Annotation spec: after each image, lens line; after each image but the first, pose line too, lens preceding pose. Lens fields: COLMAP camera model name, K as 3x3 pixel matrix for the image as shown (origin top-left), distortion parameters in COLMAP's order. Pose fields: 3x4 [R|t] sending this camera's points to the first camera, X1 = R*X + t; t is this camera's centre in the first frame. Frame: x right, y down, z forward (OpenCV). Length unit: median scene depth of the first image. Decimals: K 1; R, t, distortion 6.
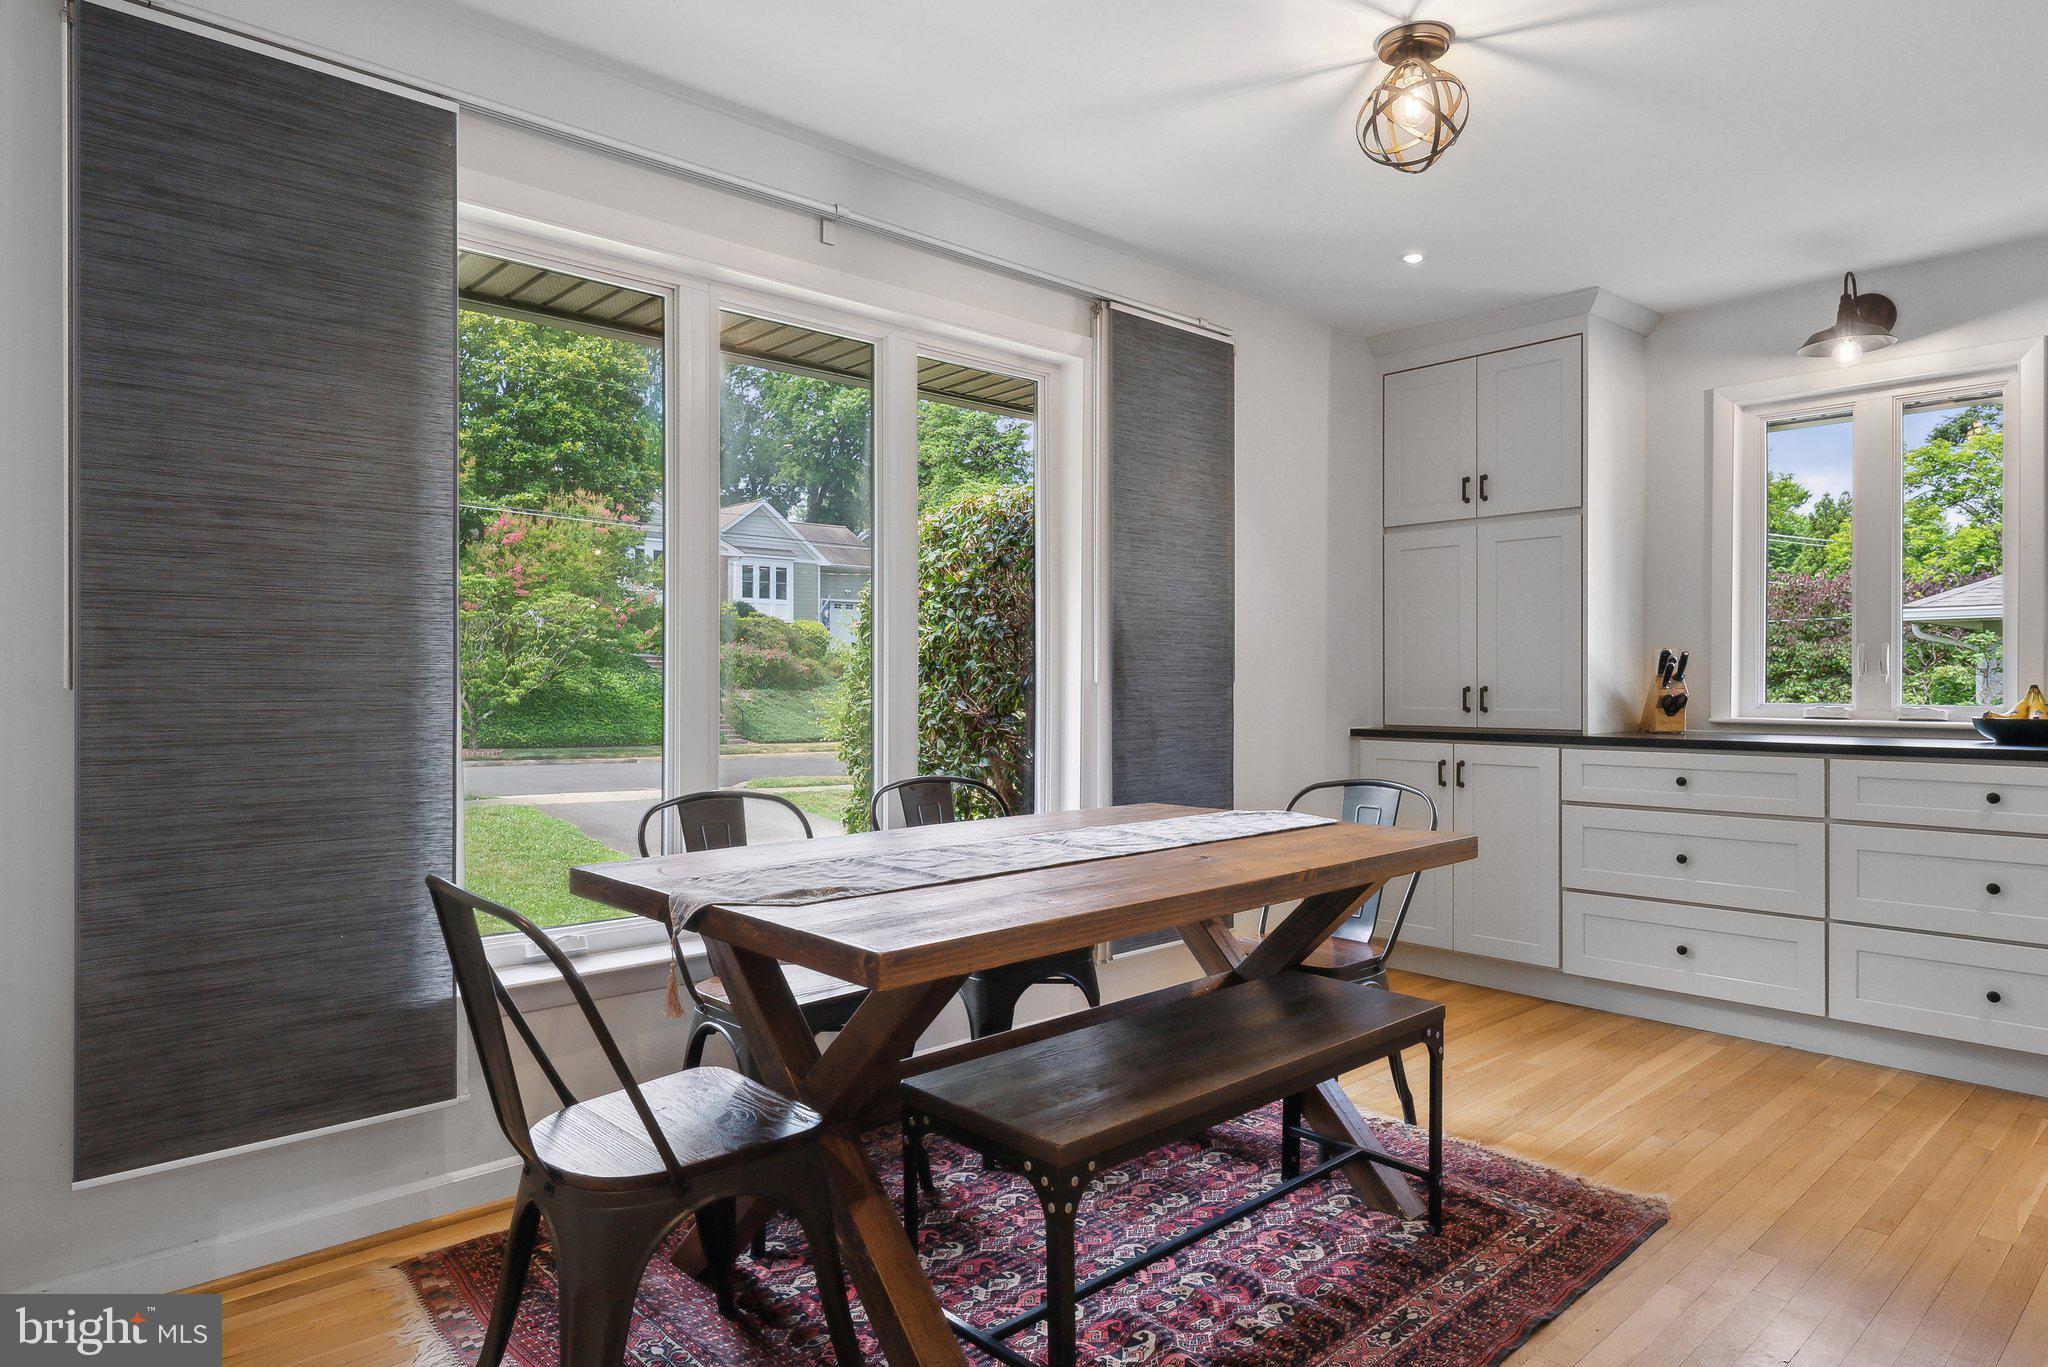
lens RADIAL K [[1221.8, 0, 1024.0], [0, 1221.8, 683.5], [0, 0, 1]] dist [0.002380, -0.001632]
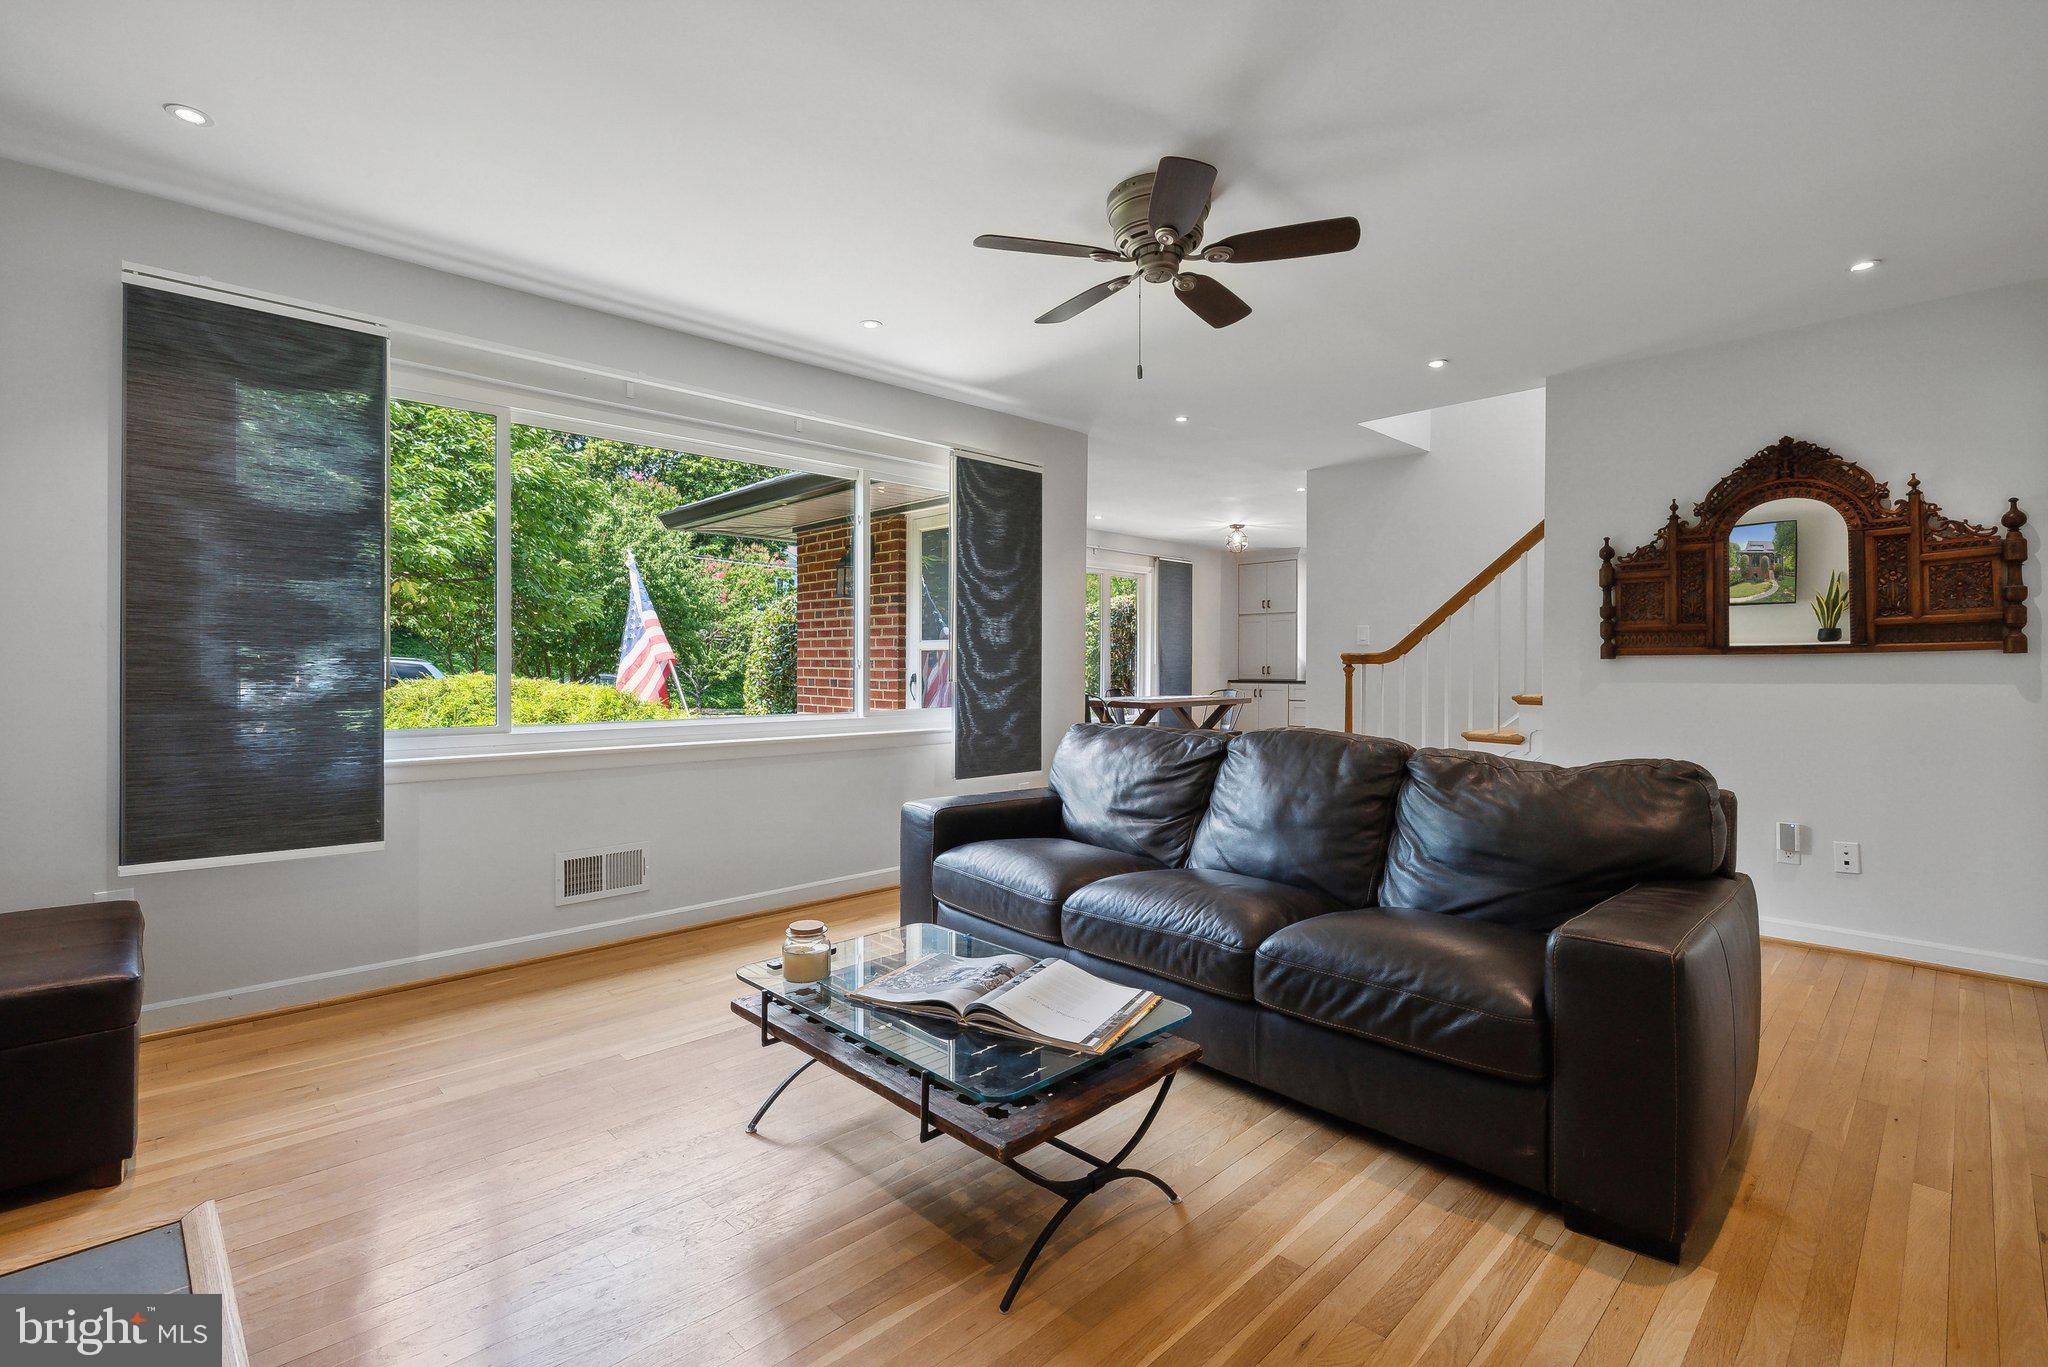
lens RADIAL K [[924.7, 0, 1022.6], [0, 924.7, 675.8], [0, 0, 1]] dist [-0.009086, -0.000059]
pose [[0.999688, 0.002754, 0.024836, -0.434175], [-0.002901, 0.999978, 0.005904, 0.020475], [-0.024819, -0.005974, 0.999674, -1.854760]]
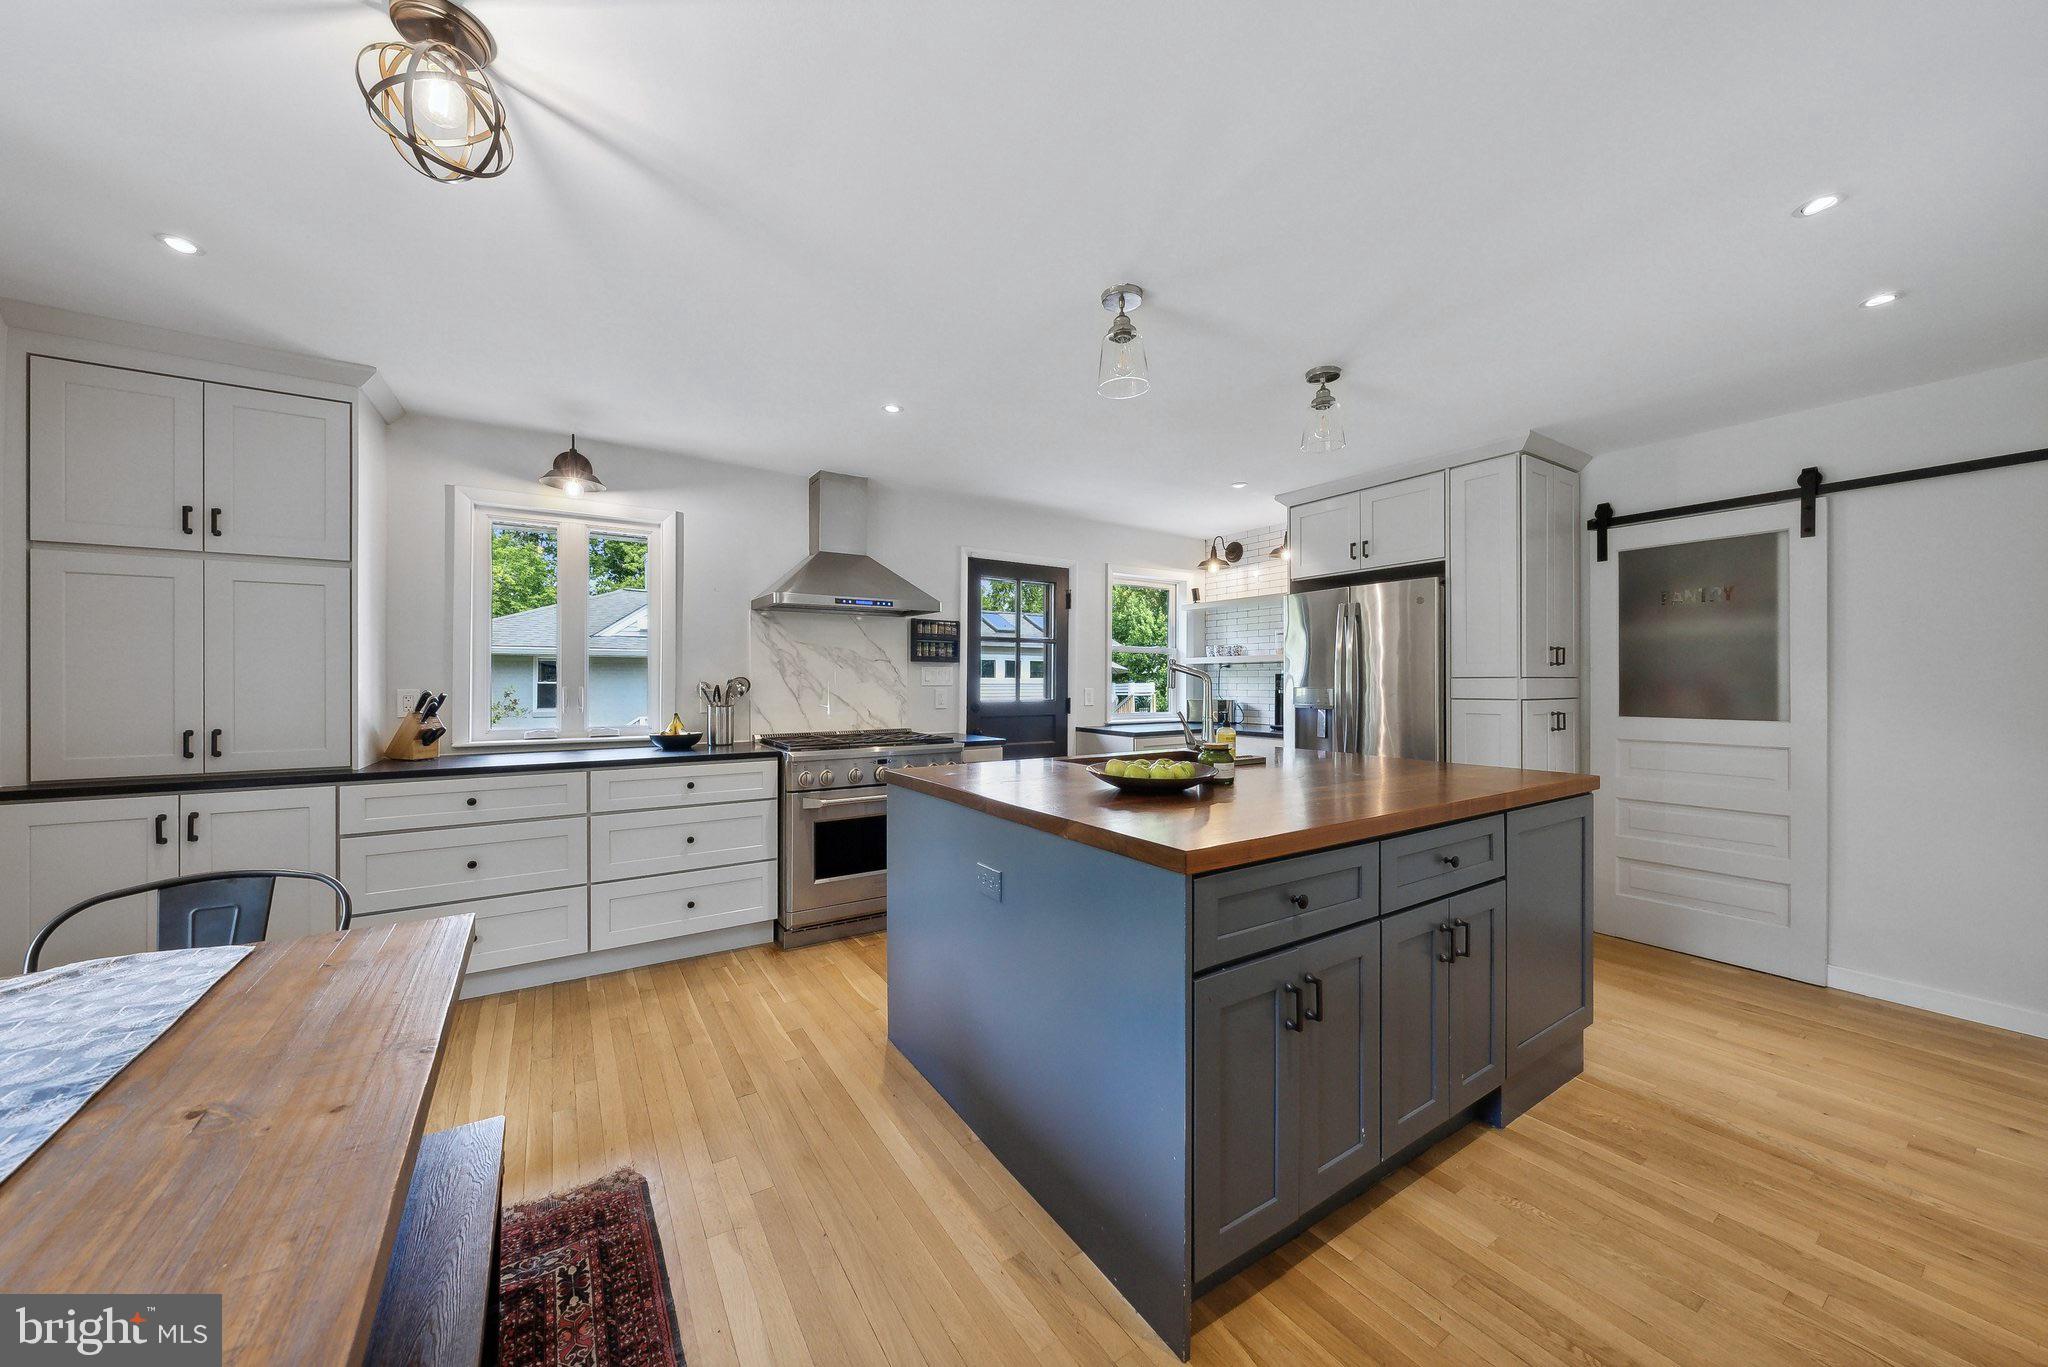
lens RADIAL K [[711.6, 0, 1014.6], [0, 711.6, 683.0], [0, 0, 1]] dist [-0.001698, -0.000190]
pose [[0.177037, 0.000383, 0.984204, -0.078122], [0.003343, 0.999994, -0.000991, -0.041259], [-0.984198, 0.003465, 0.177035, 0.375609]]
